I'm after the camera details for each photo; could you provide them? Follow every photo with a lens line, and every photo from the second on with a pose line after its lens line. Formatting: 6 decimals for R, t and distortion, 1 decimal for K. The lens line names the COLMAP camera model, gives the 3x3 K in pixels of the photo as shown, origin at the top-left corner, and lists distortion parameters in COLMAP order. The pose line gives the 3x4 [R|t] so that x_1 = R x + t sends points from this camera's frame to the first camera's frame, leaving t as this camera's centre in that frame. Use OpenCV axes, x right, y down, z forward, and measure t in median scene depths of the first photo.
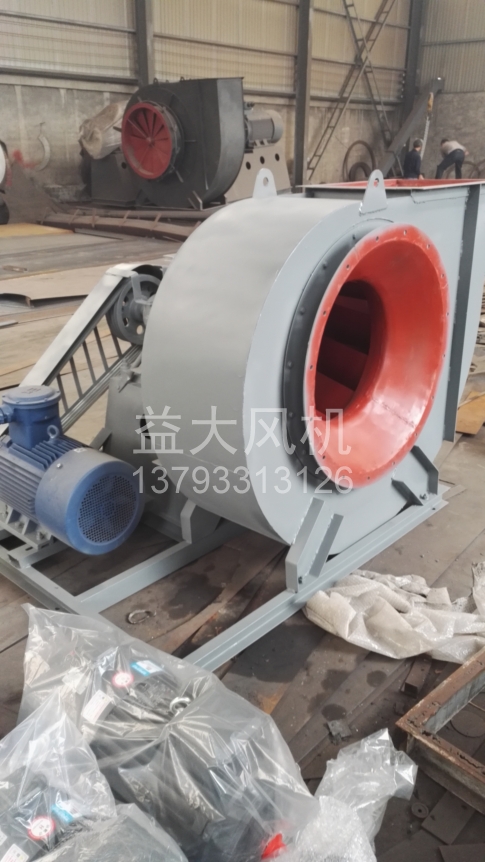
lens RADIAL K [[693.0, 0, 242.5], [0, 693.0, 431.0], [0, 0, 1]] dist [0.001183, 0.000318]
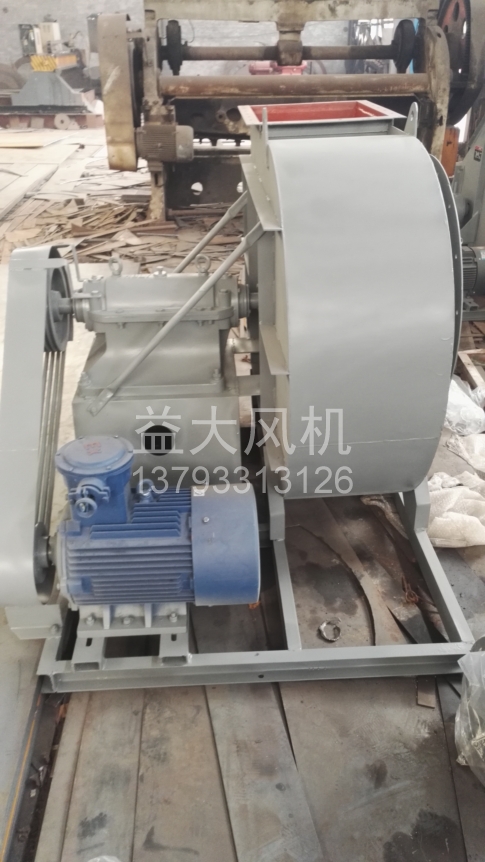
lens RADIAL K [[693.0, 0, 242.5], [0, 693.0, 431.0], [0, 0, 1]] dist [0.001183, 0.000318]
pose [[0.694296, -0.356353, 0.625272, -0.687616], [0.281433, 0.934060, 0.219836, -0.203830], [-0.662381, 0.023341, 0.748803, 0.383351]]
